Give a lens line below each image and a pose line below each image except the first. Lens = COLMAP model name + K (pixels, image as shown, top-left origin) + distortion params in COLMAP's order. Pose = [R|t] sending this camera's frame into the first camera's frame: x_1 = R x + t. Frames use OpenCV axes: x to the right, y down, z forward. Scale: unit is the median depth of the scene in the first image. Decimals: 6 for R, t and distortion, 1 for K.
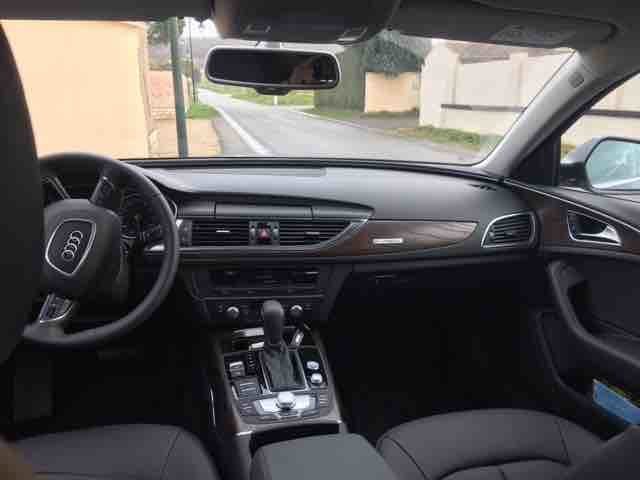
lens RADIAL K [[532.1, 0, 320.0], [0, 532.1, 240.0], [0, 0, 1]] dist [0.000900, -0.004158]
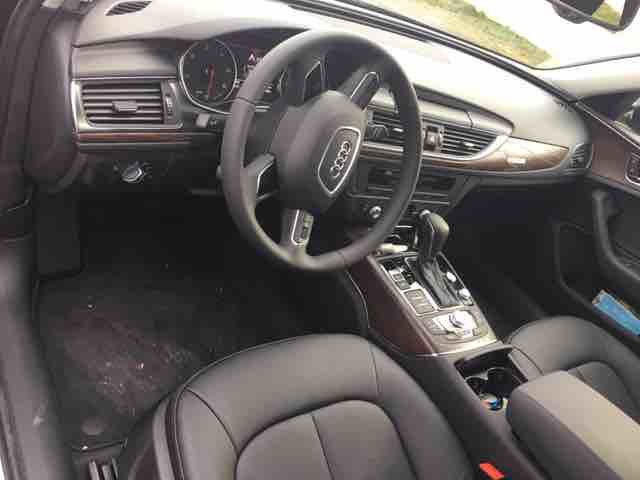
lens RADIAL K [[532.1, 0, 320.0], [0, 532.1, 240.0], [0, 0, 1]] dist [0.000900, -0.004158]
pose [[0.906300, 0.088435, 0.413279, -0.642833], [-0.240612, 0.911885, 0.332522, -0.110526], [-0.347457, -0.400805, 0.847720, 0.203701]]
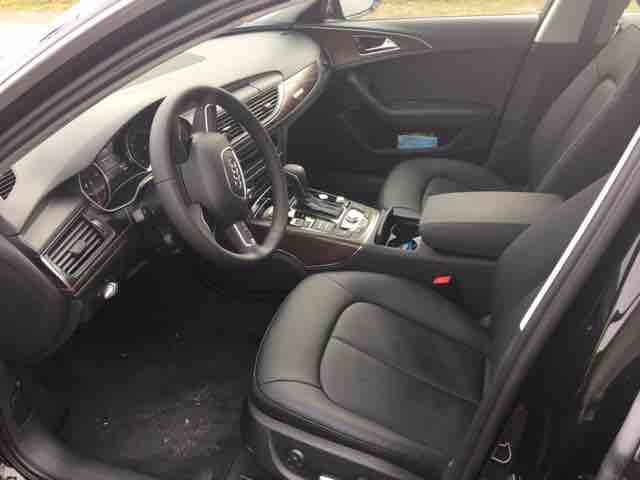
lens RADIAL K [[532.1, 0, 320.0], [0, 532.1, 240.0], [0, 0, 1]] dist [0.000900, -0.004158]
pose [[0.552253, -0.495302, 0.670592, -0.906718], [0.281773, 0.867936, 0.409012, -0.206659], [-0.784615, -0.036924, 0.618882, 0.150939]]
